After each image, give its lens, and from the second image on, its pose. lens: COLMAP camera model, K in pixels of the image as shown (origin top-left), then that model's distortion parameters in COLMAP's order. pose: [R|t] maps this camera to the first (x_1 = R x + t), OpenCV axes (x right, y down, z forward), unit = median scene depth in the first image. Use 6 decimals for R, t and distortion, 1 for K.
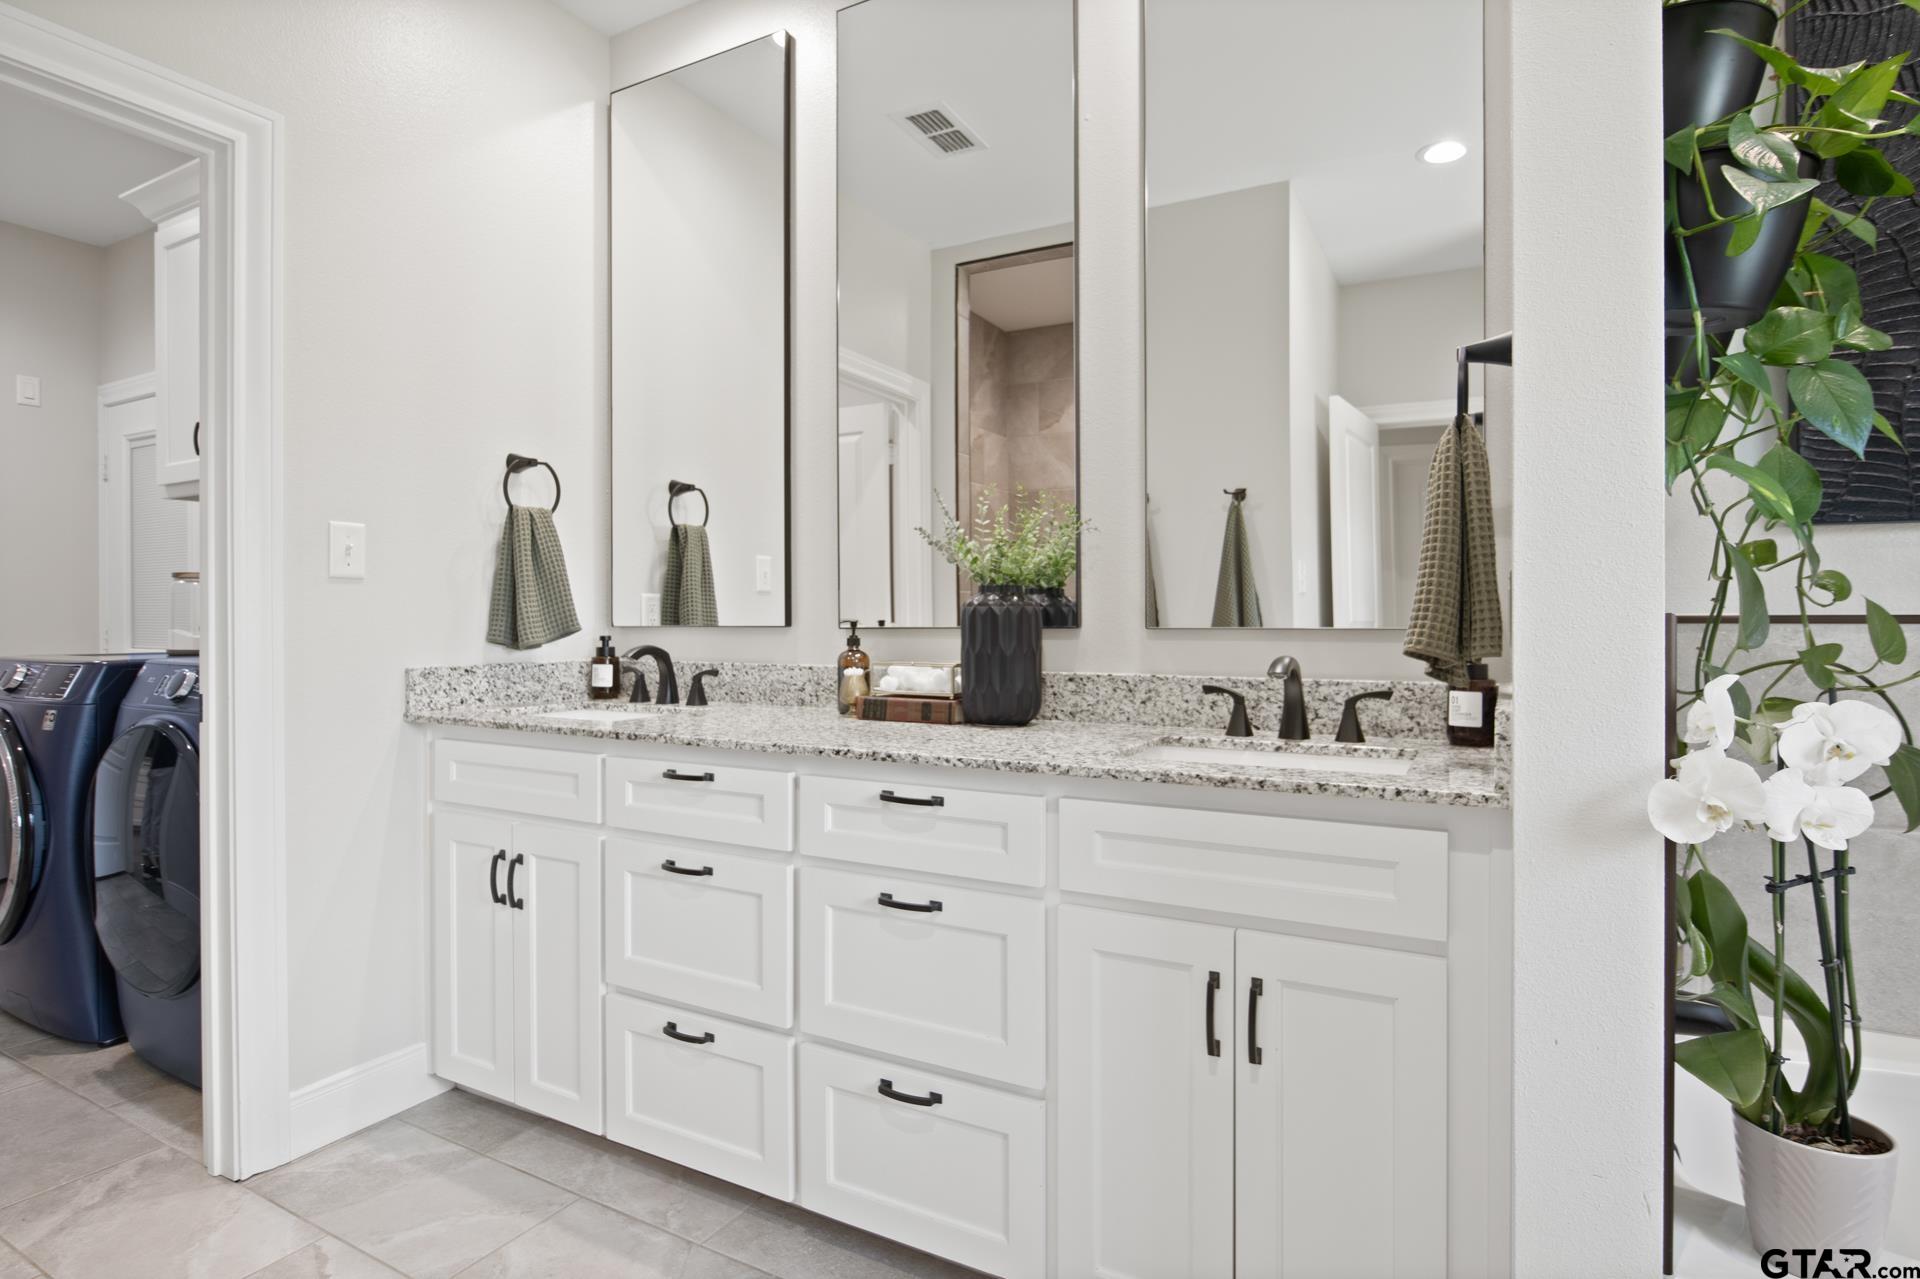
lens RADIAL K [[988.8, 0, 948.0], [0, 988.8, 623.2], [0, 0, 1]] dist [-0.007231, -0.001270]
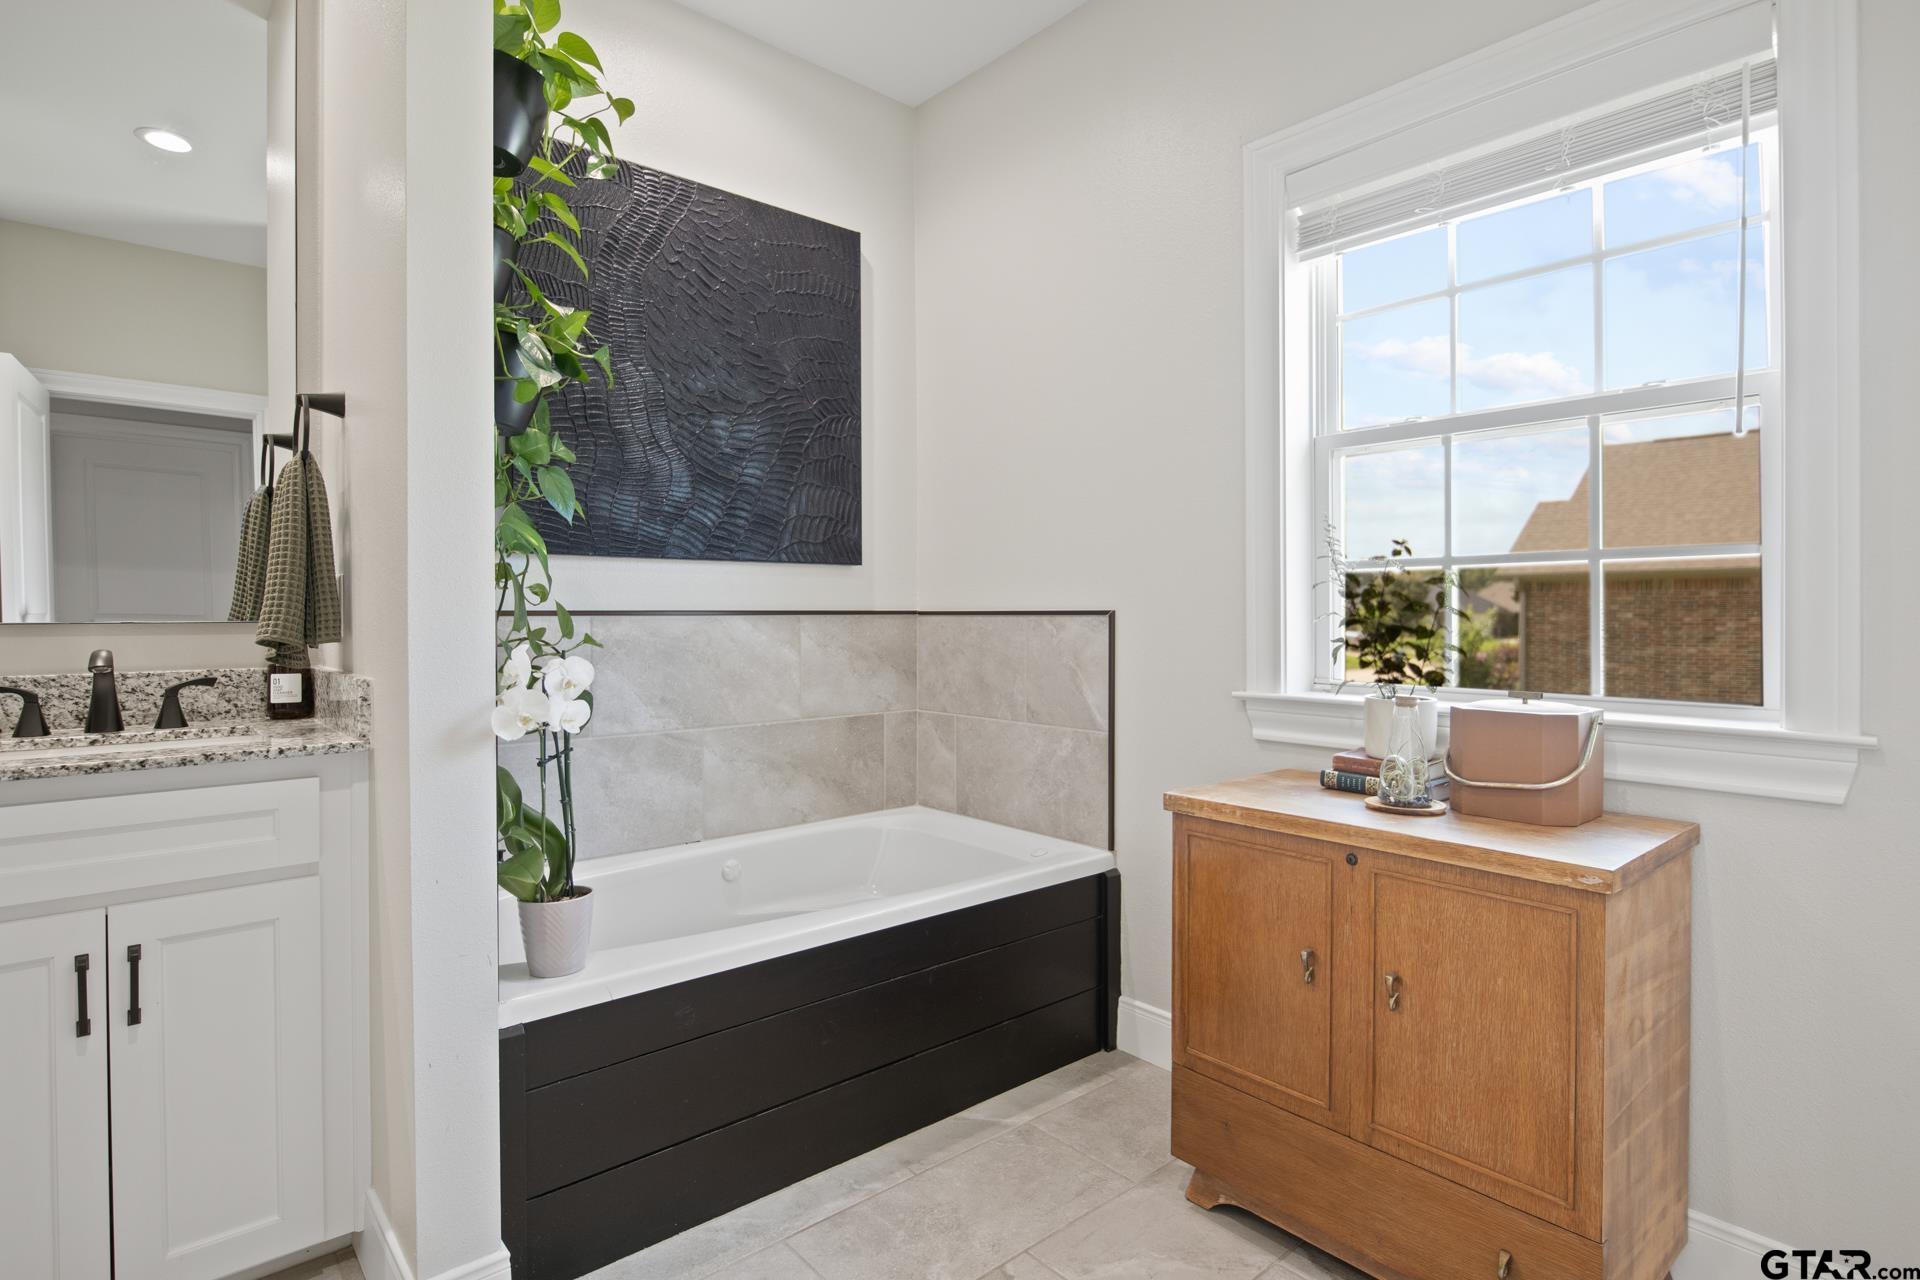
lens RADIAL K [[988.8, 0, 967.4], [0, 988.8, 612.4], [0, 0, 1]] dist [-0.007231, -0.001270]
pose [[0.341900, 0.000043, 0.939736, -0.394378], [0.004630, 0.999988, -0.001730, 0.001040], [-0.939725, 0.004943, 0.341896, -0.232719]]
